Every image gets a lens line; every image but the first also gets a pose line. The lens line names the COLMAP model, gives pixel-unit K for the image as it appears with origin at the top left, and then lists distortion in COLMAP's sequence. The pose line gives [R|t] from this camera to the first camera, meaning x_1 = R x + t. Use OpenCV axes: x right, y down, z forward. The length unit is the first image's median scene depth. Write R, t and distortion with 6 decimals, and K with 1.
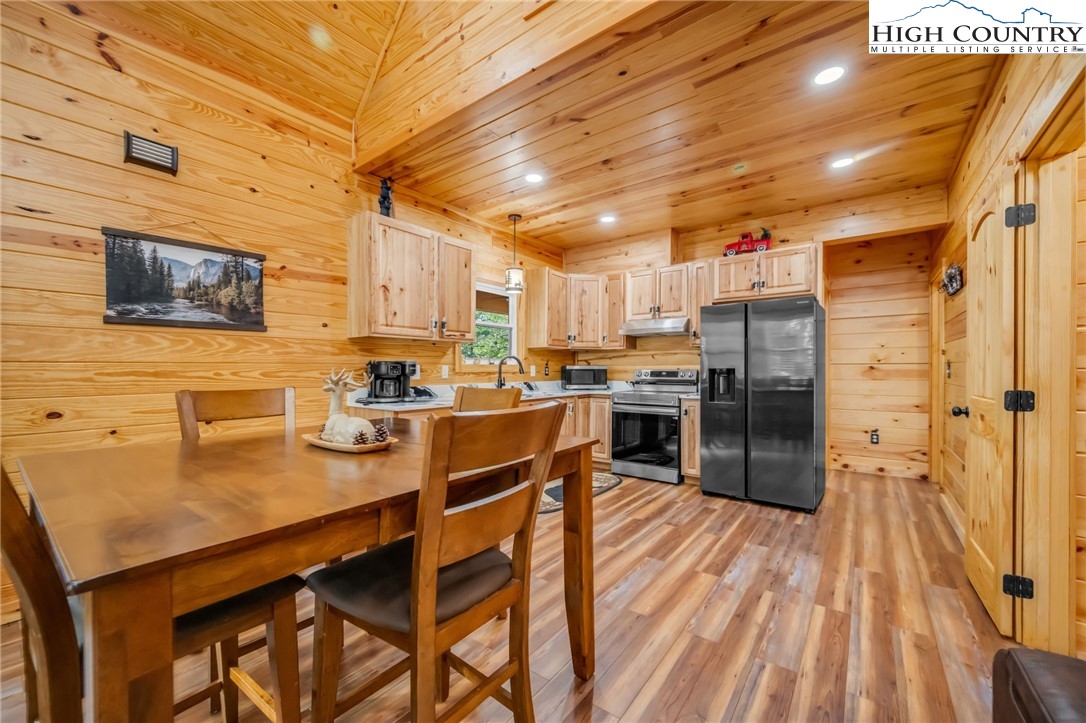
lens RADIAL K [[429.3, 0, 544.9], [0, 429.3, 374.5], [0, 0, 1]] dist [-0.001171, -0.000237]
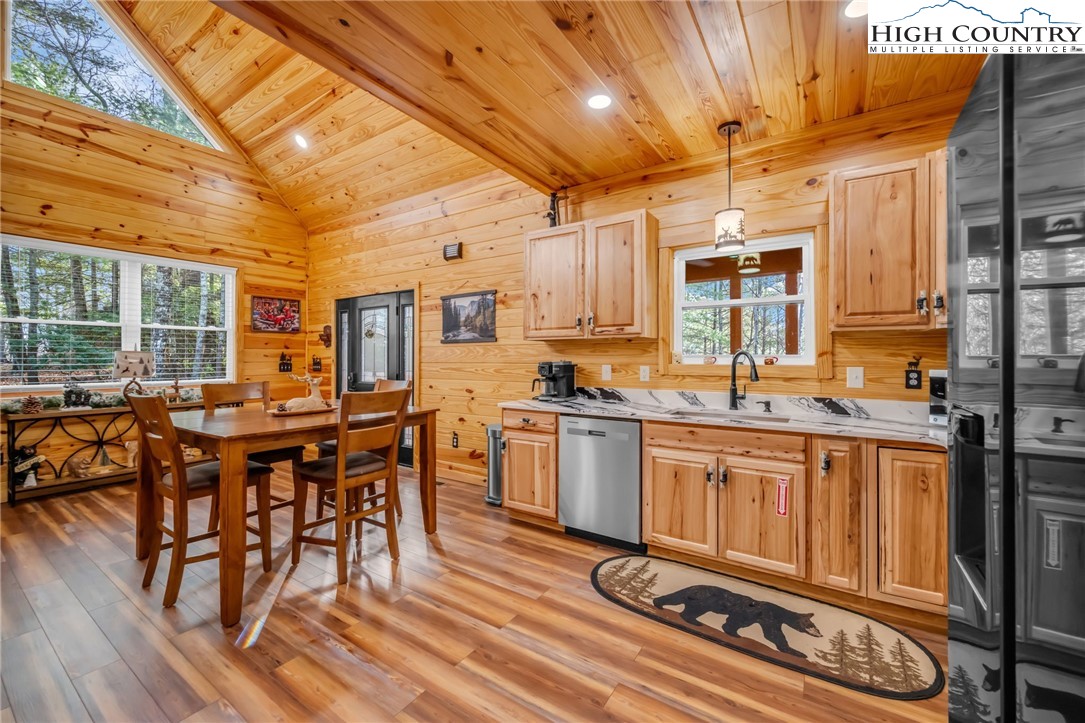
lens RADIAL K [[424.6, 0, 536.2], [0, 424.6, 355.5], [0, 0, 1]] dist [-0.000225, -0.000183]
pose [[0.060724, -0.001577, -0.998153, 0.800220], [-0.012168, 0.999923, -0.002320, -0.050618], [0.998080, 0.012287, 0.060700, 1.047070]]
